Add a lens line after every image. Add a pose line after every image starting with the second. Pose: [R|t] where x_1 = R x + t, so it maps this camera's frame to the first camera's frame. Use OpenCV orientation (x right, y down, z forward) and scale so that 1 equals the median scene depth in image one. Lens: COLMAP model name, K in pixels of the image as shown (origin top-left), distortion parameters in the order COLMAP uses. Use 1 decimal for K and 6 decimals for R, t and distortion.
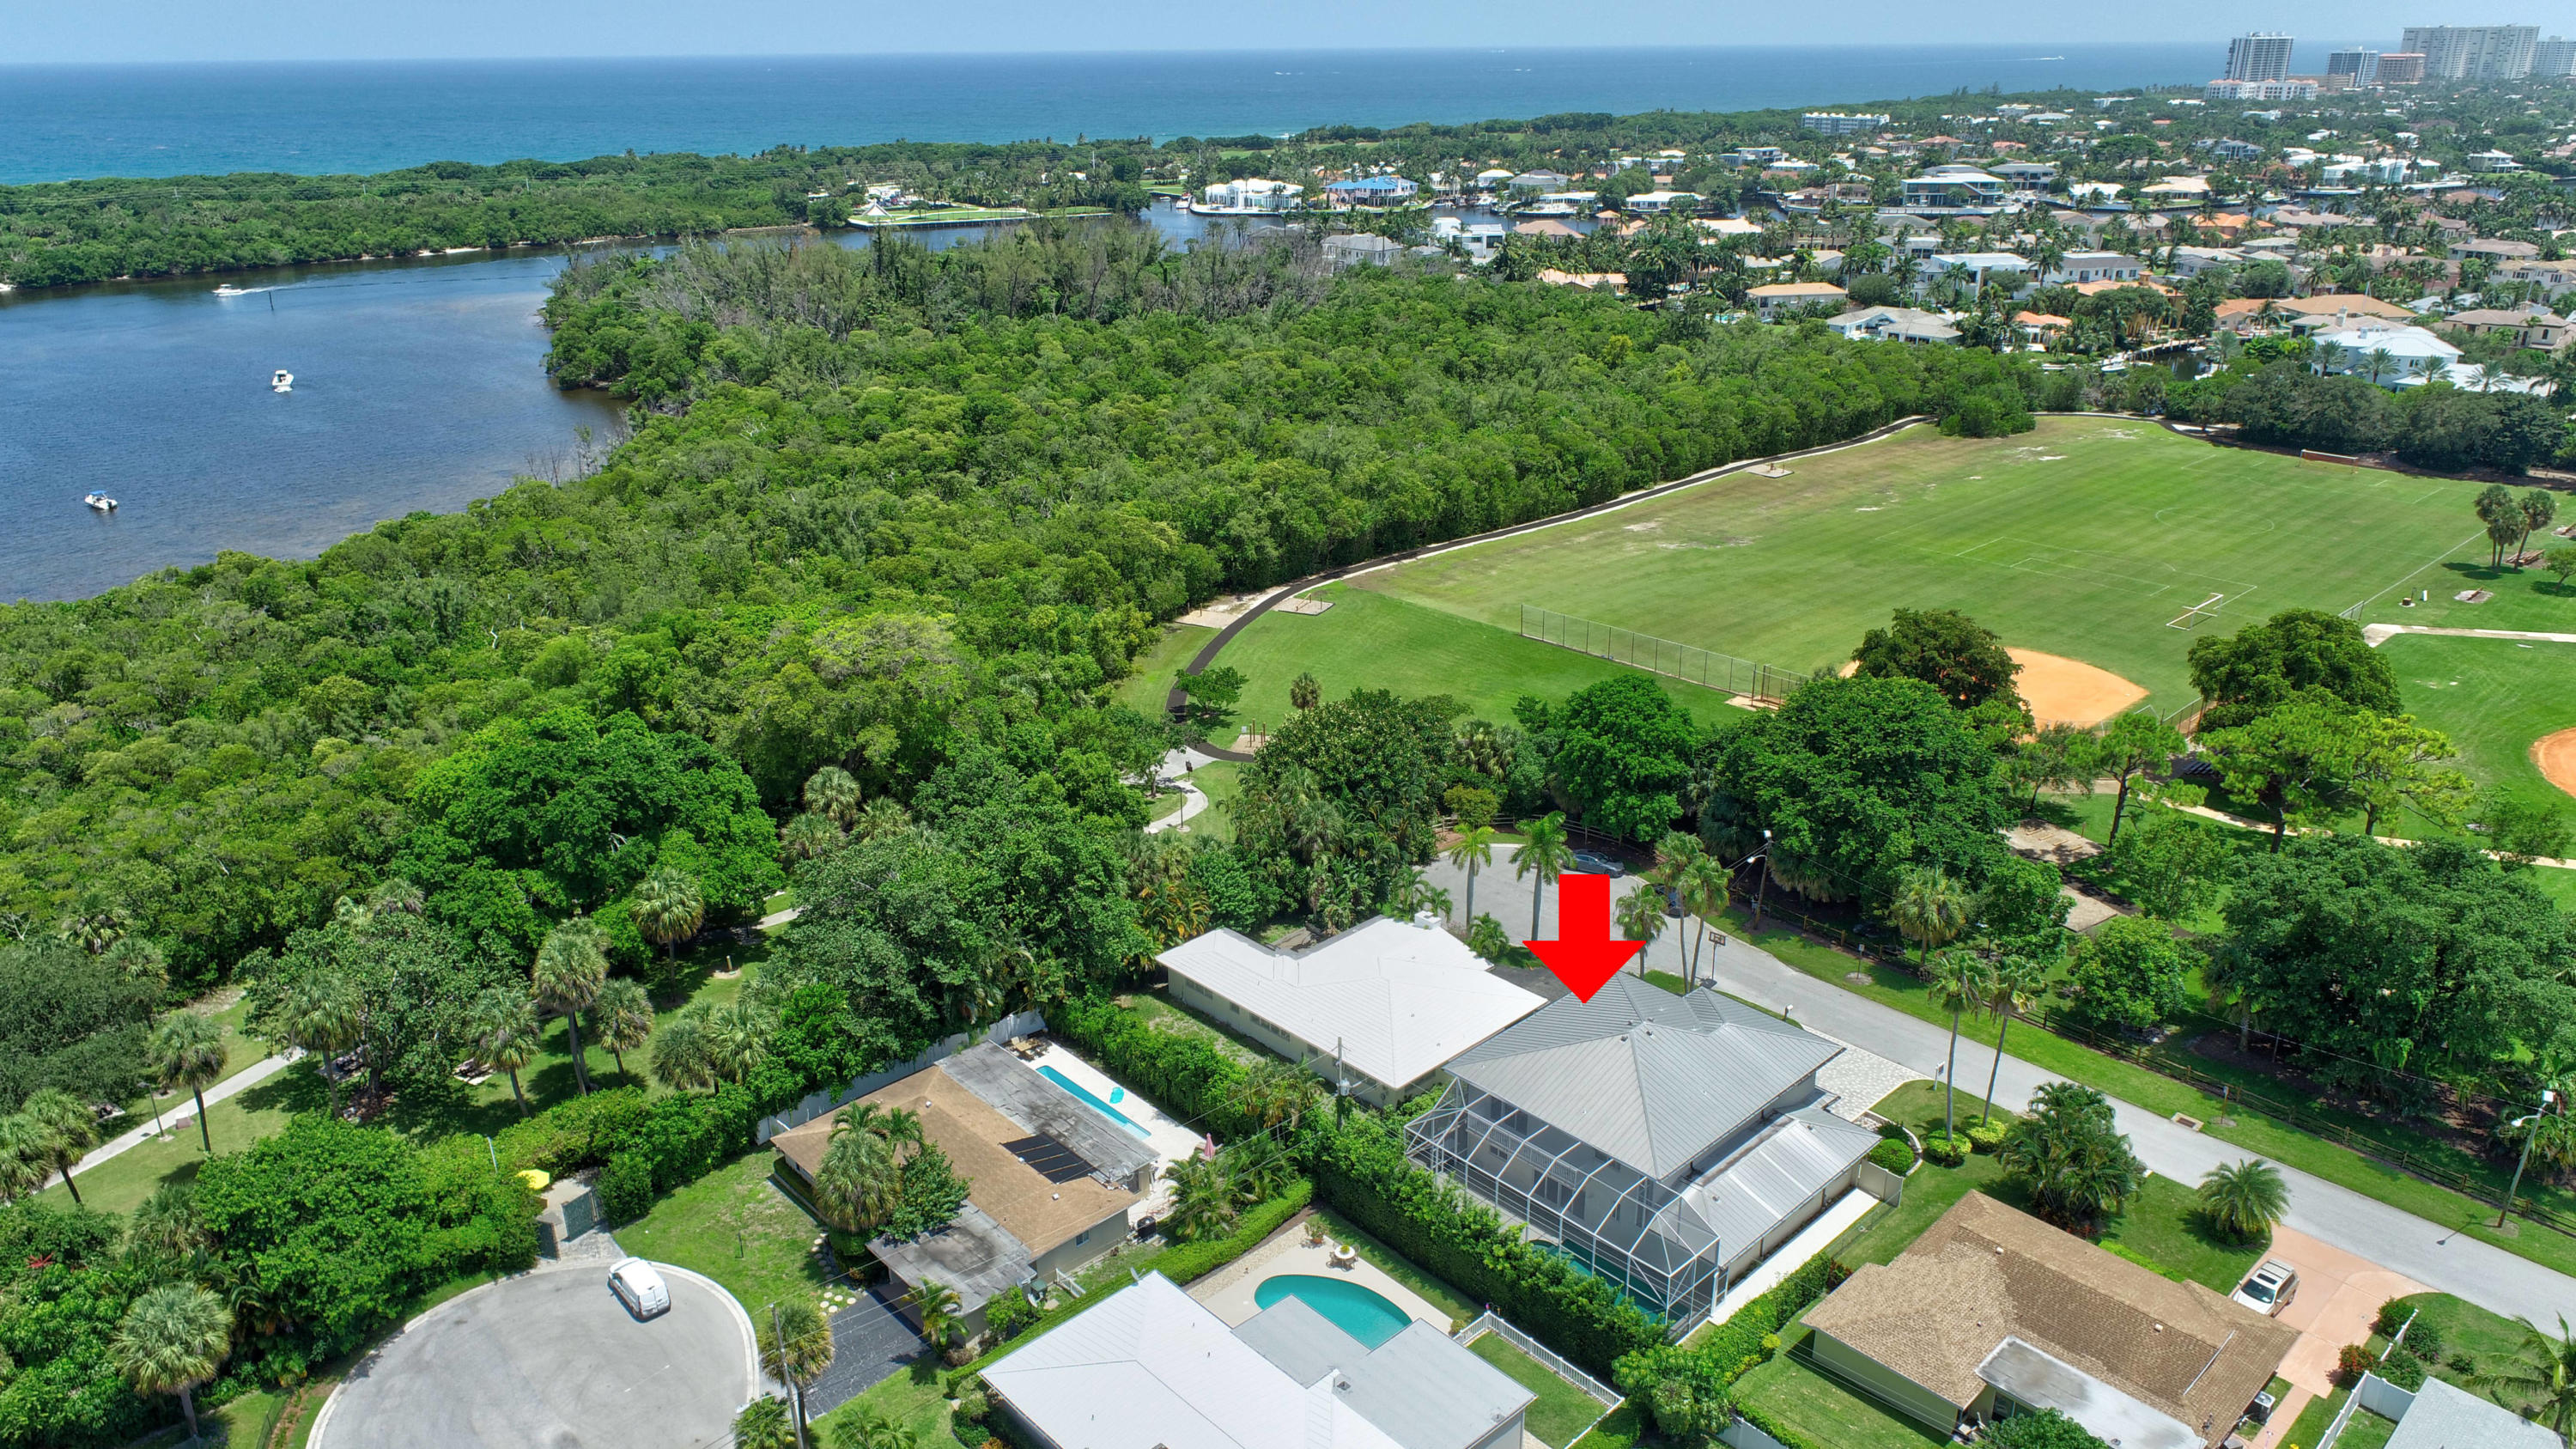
lens RADIAL K [[1738.1, 0, 1288.0], [0, 1738.1, 724.5], [0, 0, 1]] dist [-0.012756, 0.006078]
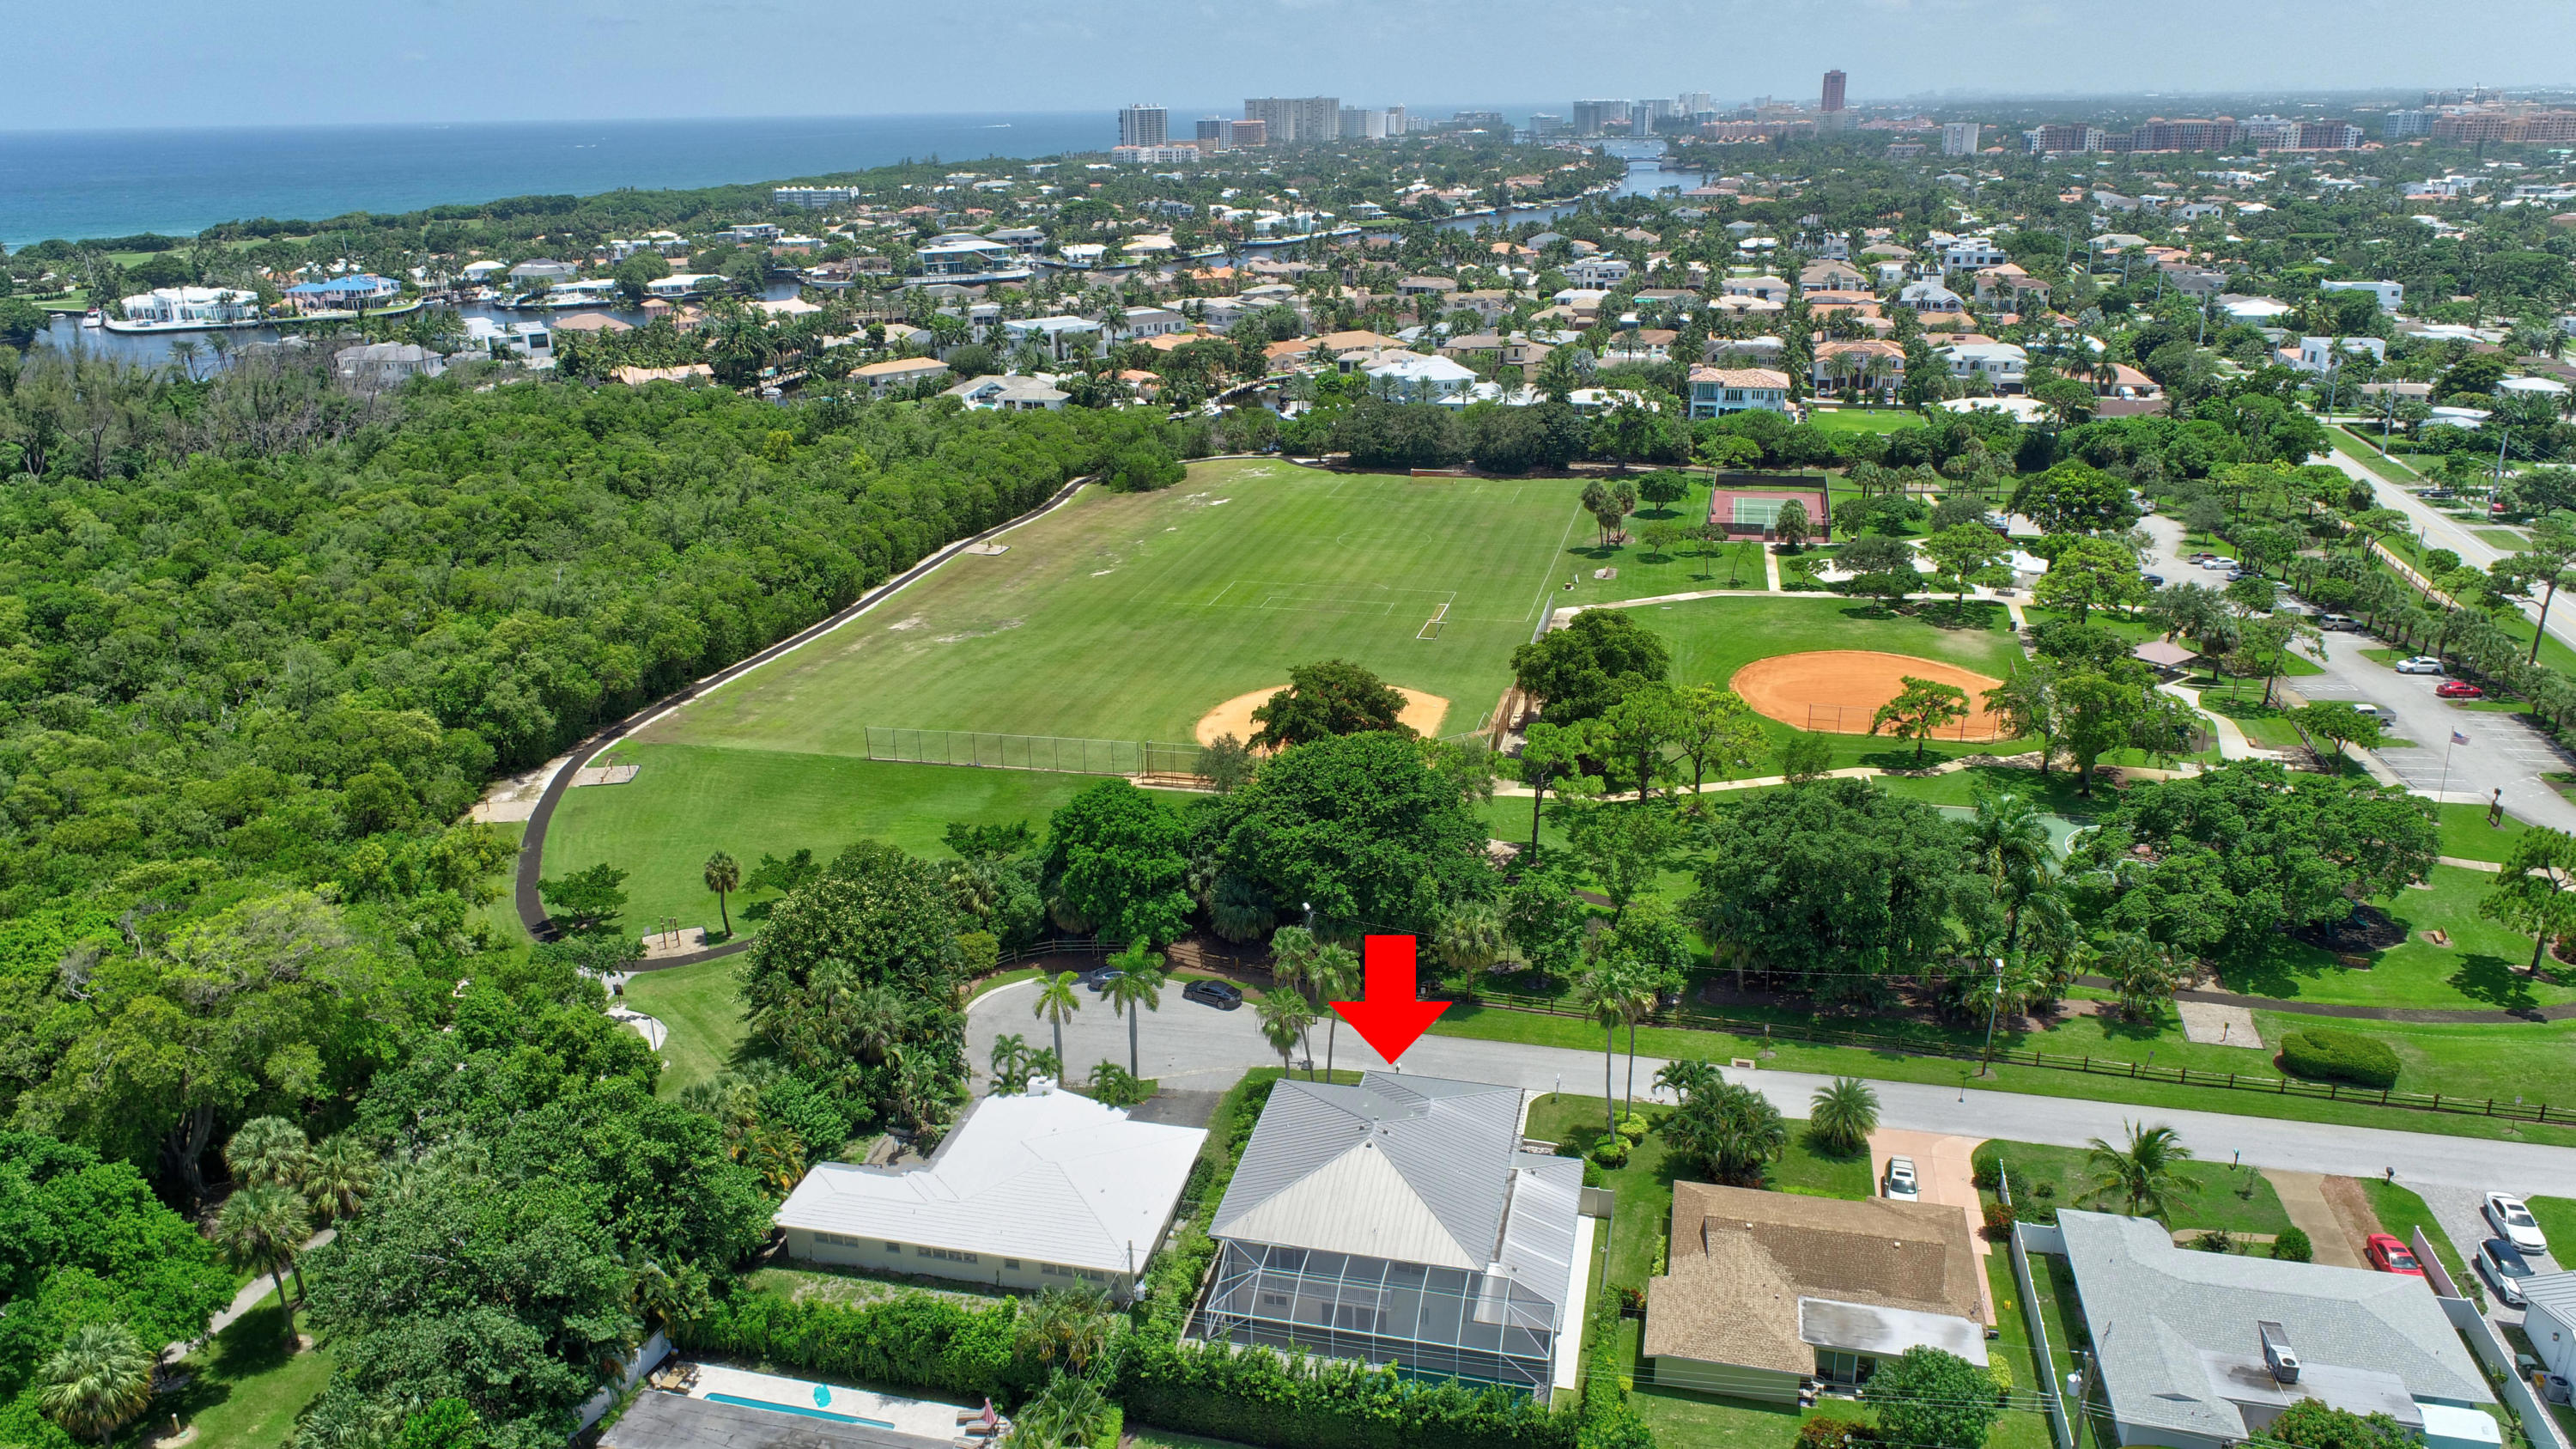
lens RADIAL K [[1738.1, 0, 1288.0], [0, 1738.1, 724.5], [0, 0, 1]] dist [-0.012756, 0.006078]
pose [[0.837804, -0.186672, 0.513067, -0.128124], [0.205419, 0.978458, 0.020562, -0.035023], [-0.505853, 0.088167, 0.858102, 0.060906]]
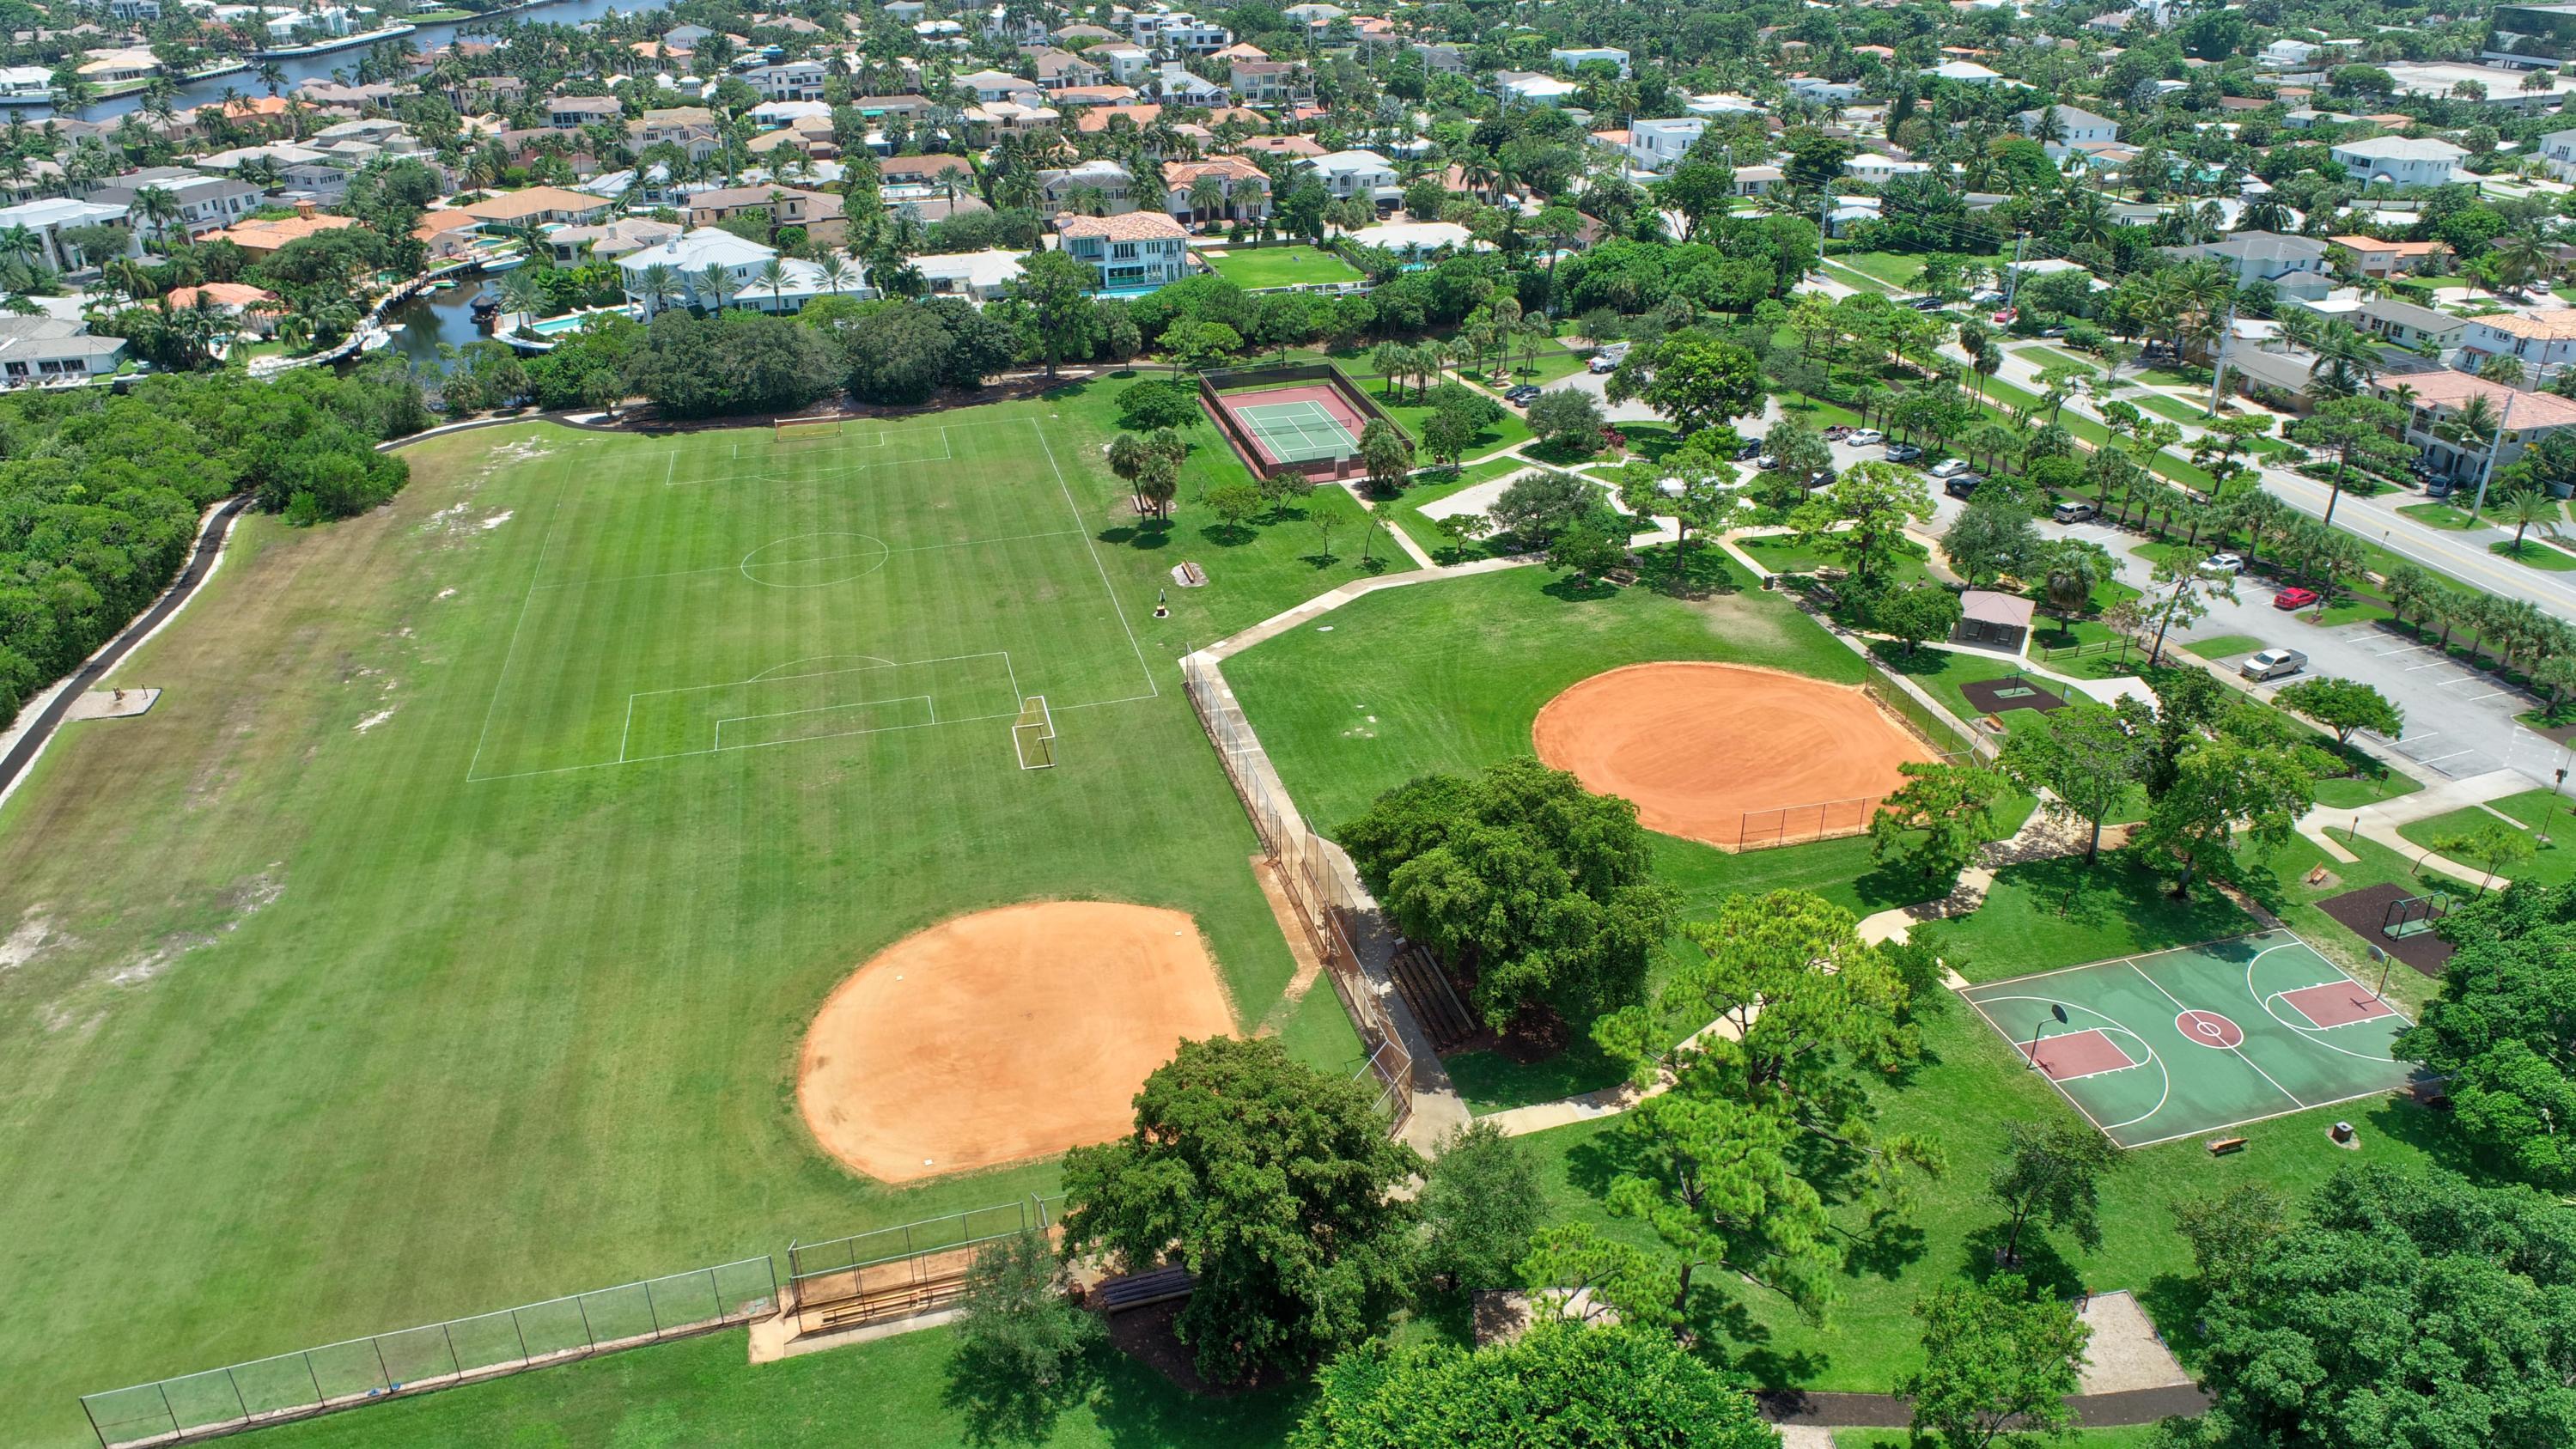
lens RADIAL K [[1737.8, 0, 1288.0], [0, 1737.8, 724.5], [0, 0, 1]] dist [-0.012756, 0.006078]
pose [[0.461894, -0.396453, 0.793397, 0.006795], [0.327791, 0.907509, 0.262643, -0.182832], [-0.824140, 0.138755, 0.549127, 0.431381]]
